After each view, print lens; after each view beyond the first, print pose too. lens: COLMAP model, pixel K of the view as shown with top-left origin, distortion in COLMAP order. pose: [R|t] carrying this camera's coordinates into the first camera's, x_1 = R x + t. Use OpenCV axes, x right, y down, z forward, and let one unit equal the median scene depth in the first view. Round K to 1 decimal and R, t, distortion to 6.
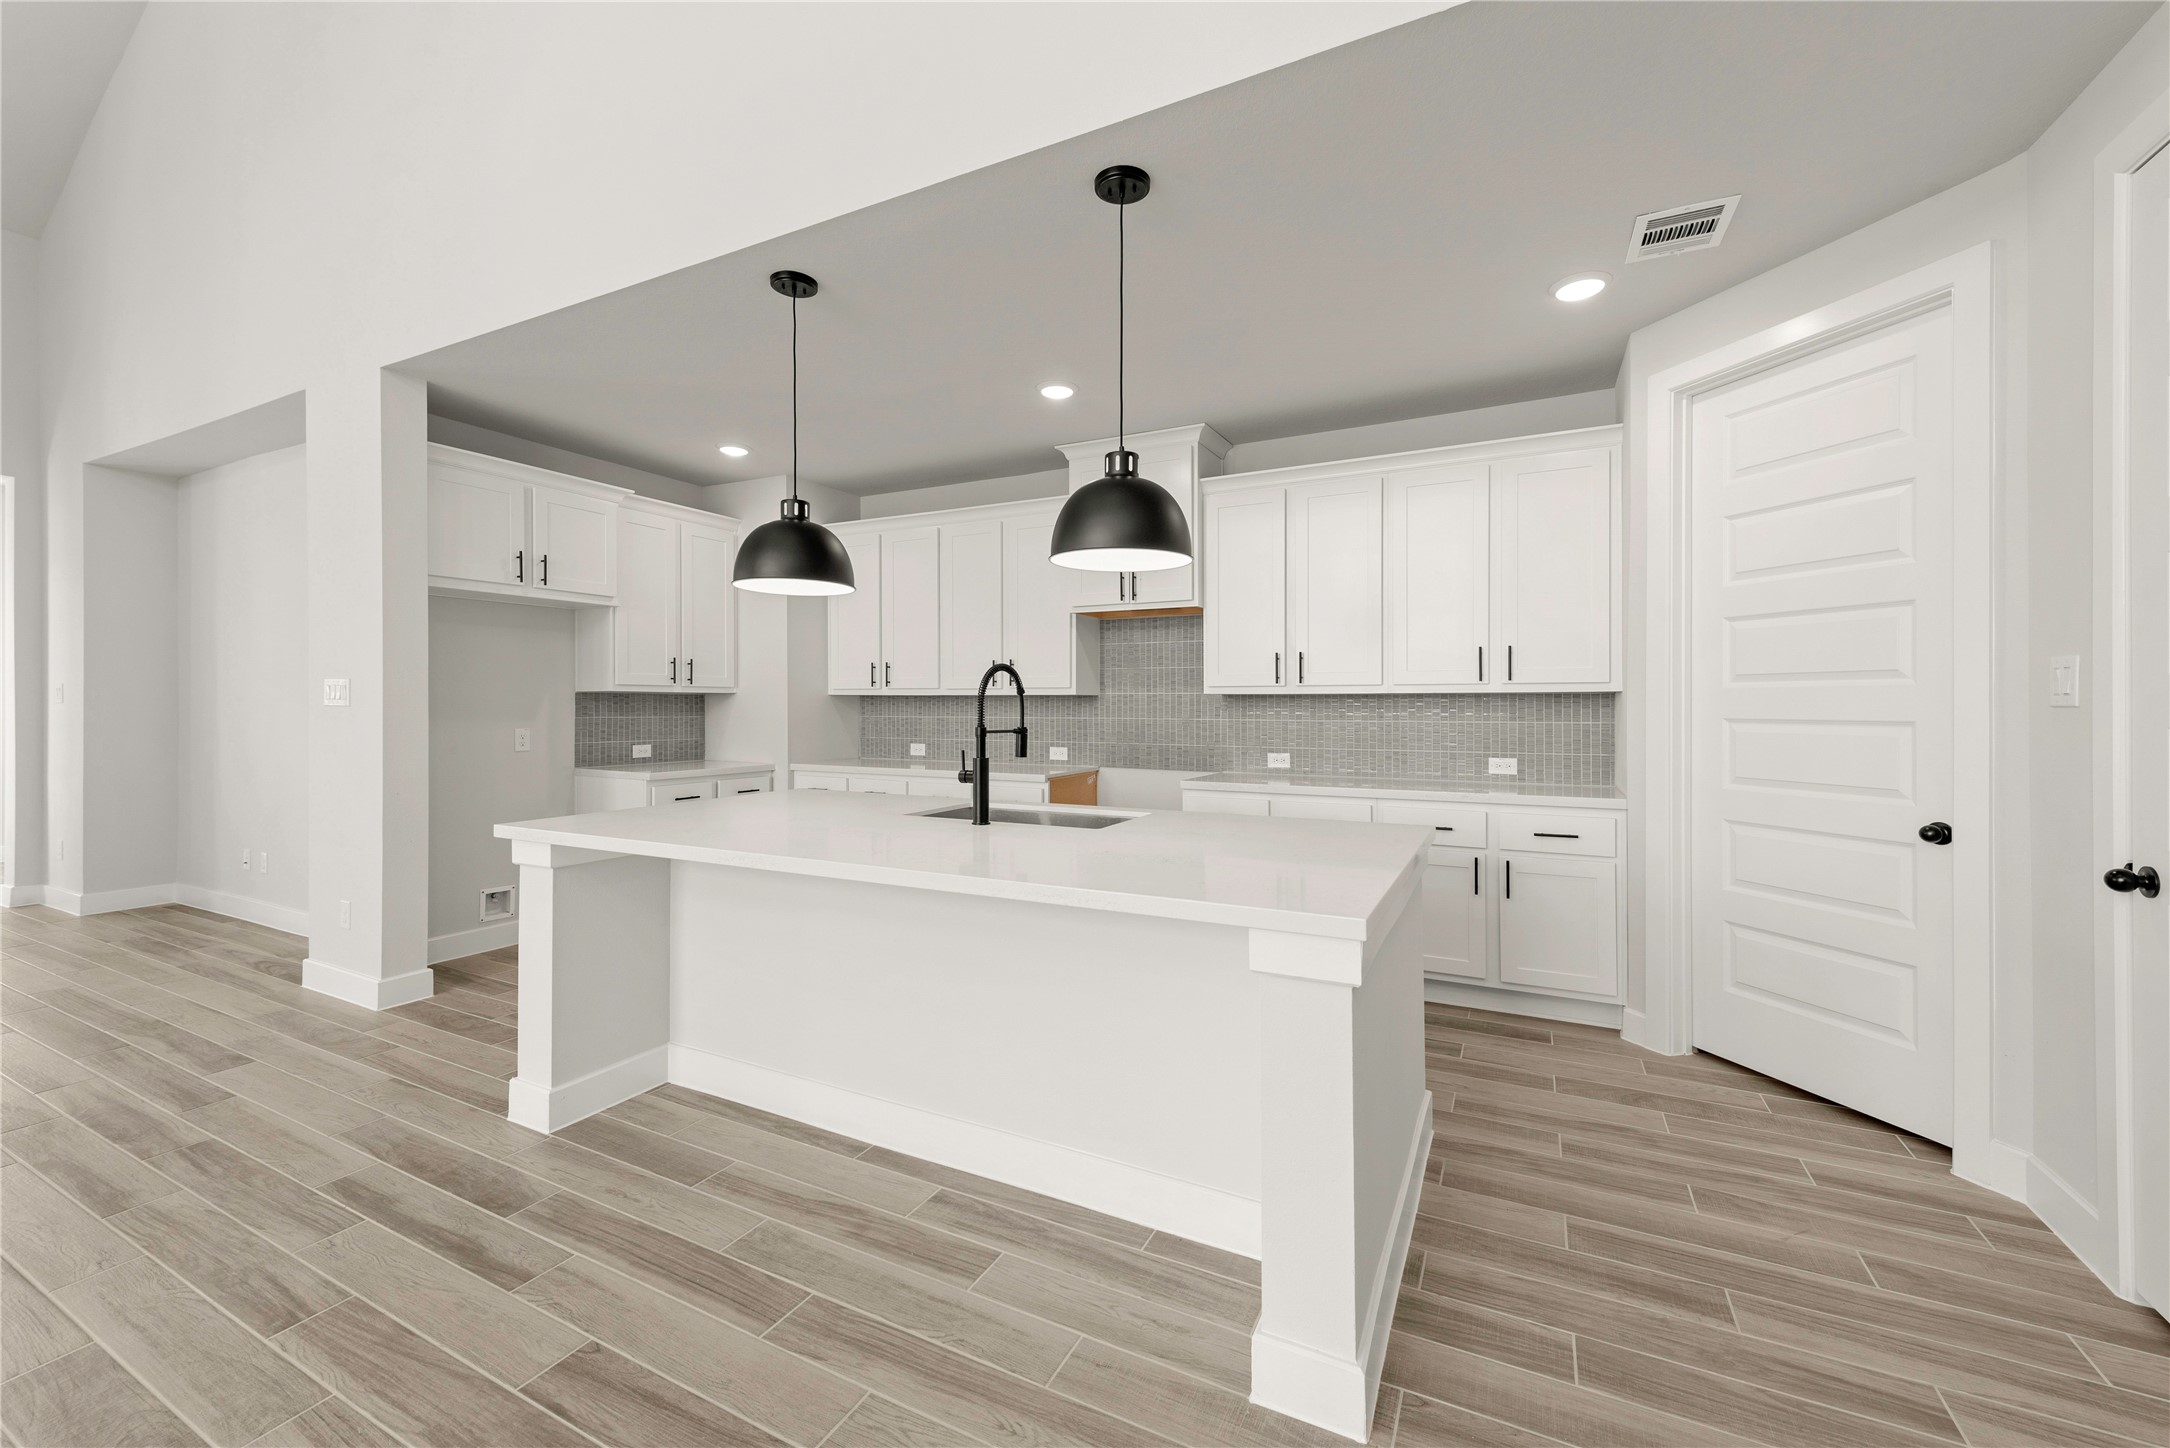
lens RADIAL K [[853.2, 0, 1094.3], [0, 853.2, 715.7], [0, 0, 1]] dist [0.007795, -0.000415]
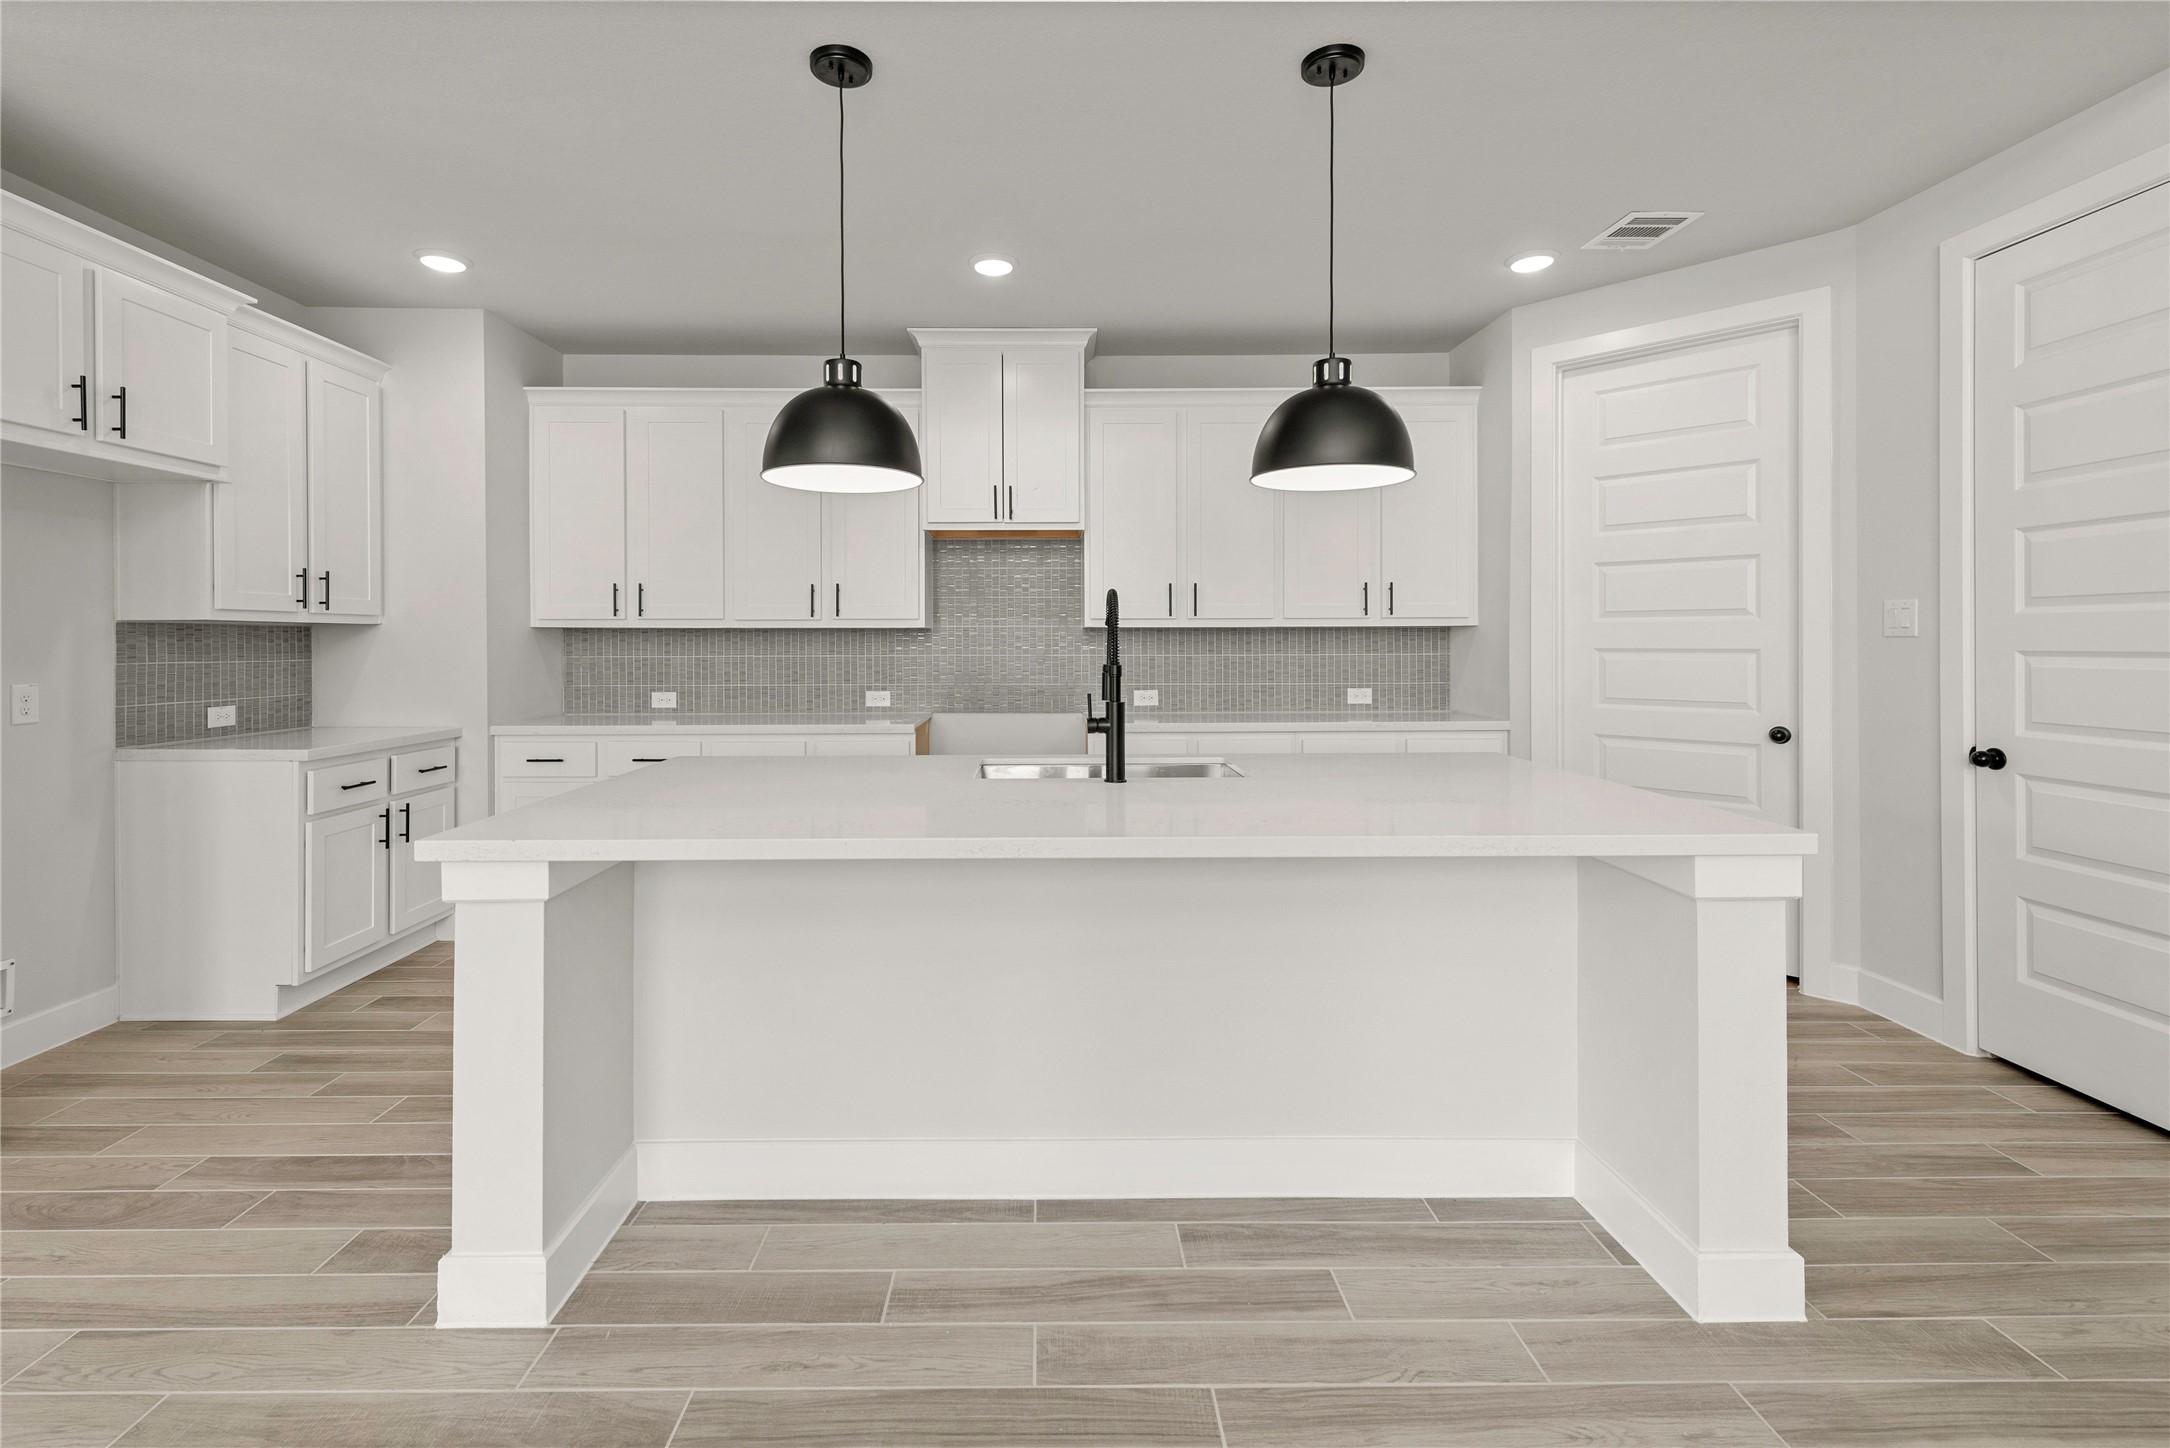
lens RADIAL K [[942.7, 0, 1080.6], [0, 942.7, 651.5], [0, 0, 1]] dist [0.007867, -0.000702]
pose [[0.890491, -0.009162, 0.454909, -0.471595], [0.009751, 0.999952, 0.001051, -0.000910], [-0.454897, 0.003500, 0.890537, 0.160634]]
